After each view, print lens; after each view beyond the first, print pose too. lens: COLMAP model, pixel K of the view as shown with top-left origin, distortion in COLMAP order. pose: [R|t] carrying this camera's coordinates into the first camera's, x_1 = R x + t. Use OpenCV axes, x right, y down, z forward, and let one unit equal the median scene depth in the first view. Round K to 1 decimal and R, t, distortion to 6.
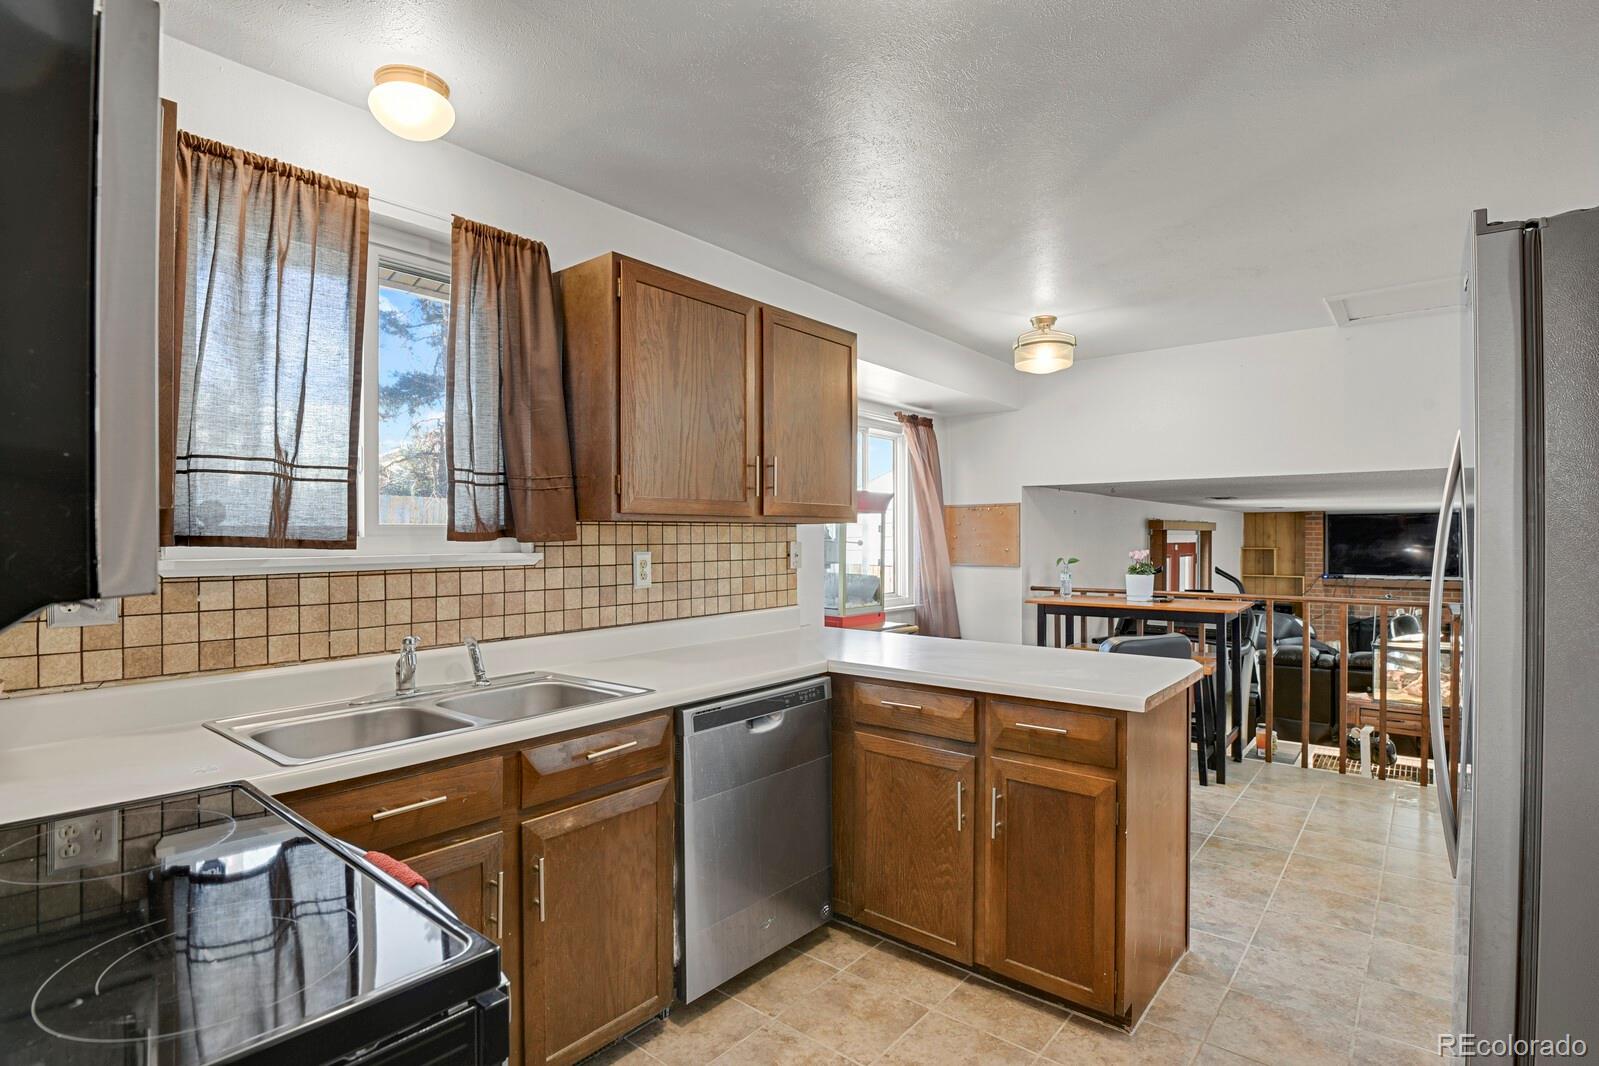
lens RADIAL K [[780.8, 0, 803.9], [0, 780.8, 537.8], [0, 0, 1]] dist [-0.029643, -0.001161]
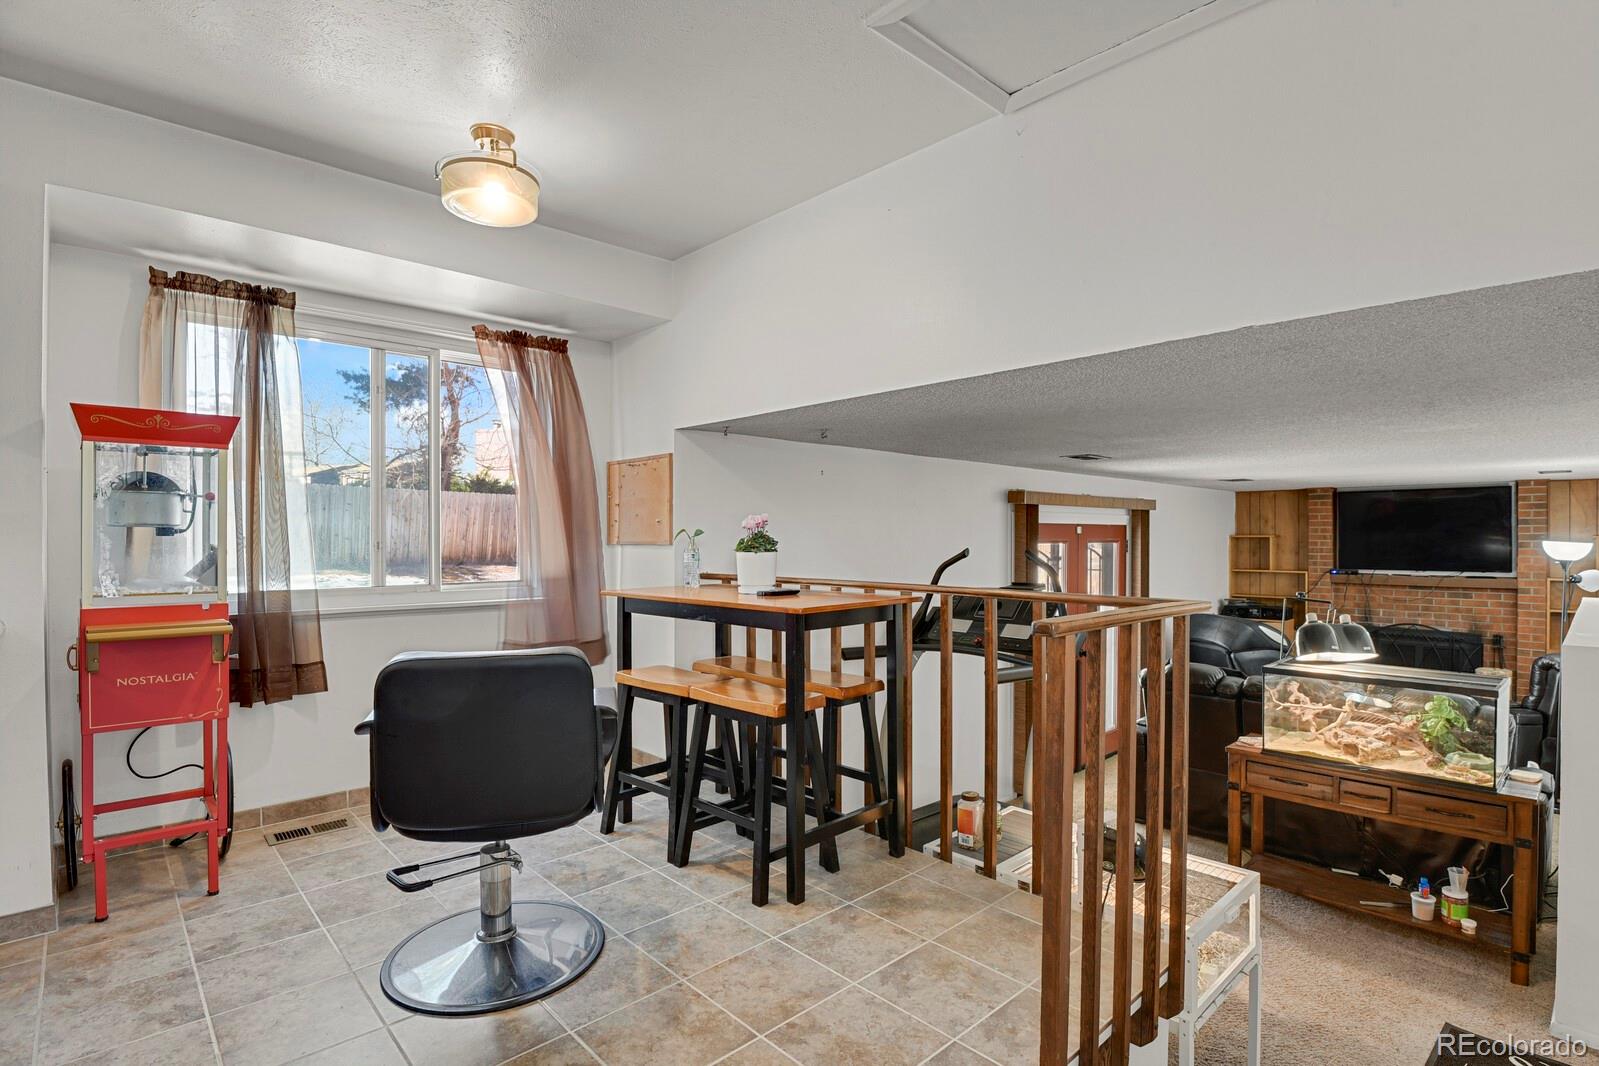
lens RADIAL K [[780.8, 0, 804.5], [0, 780.8, 543.2], [0, 0, 1]] dist [-0.029643, -0.001161]
pose [[0.992320, -0.000371, -0.123697, 0.474824], [0.001211, 0.999977, 0.006713, 0.030642], [0.123692, -0.006811, 0.992297, 0.316706]]
